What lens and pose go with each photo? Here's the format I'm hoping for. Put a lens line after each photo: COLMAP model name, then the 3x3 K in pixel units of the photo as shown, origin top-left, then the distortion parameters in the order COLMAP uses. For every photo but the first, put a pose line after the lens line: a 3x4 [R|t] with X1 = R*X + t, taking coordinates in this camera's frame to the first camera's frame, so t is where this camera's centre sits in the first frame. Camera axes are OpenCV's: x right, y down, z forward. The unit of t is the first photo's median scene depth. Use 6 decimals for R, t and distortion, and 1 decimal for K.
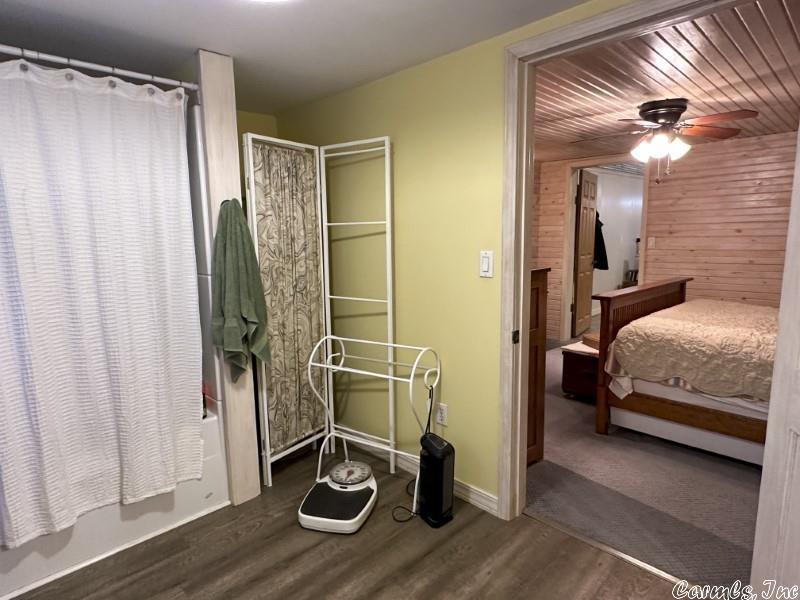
lens RADIAL K [[462.8, 0, 398.8], [0, 462.8, 299.1], [0, 0, 1]] dist [0.000198, 0.000228]
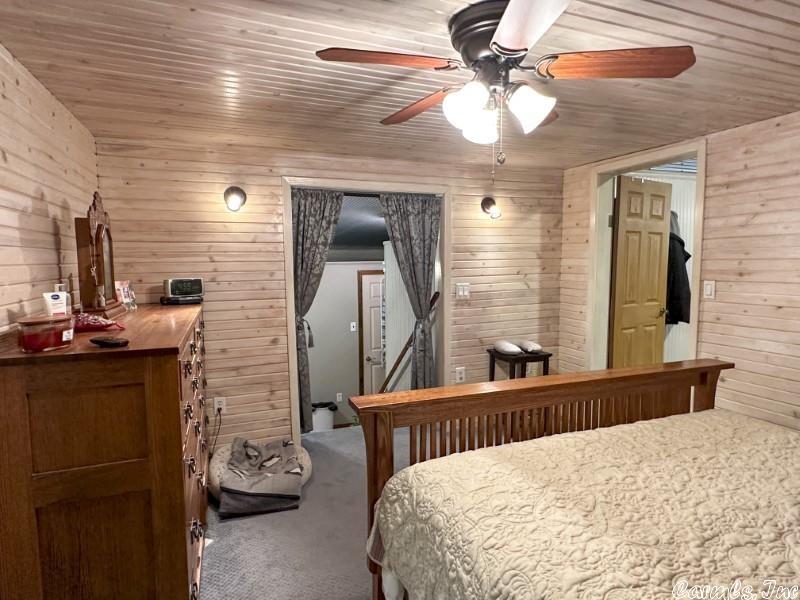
lens RADIAL K [[443.8, 0, 399.8], [0, 443.8, 301.7], [0, 0, 1]] dist [-0.001404, 0.000308]
pose [[0.920926, 0.049871, -0.386533, 0.408699], [-0.067997, 0.997128, -0.033355, -0.062245], [0.383760, 0.057001, 0.921672, 0.335595]]
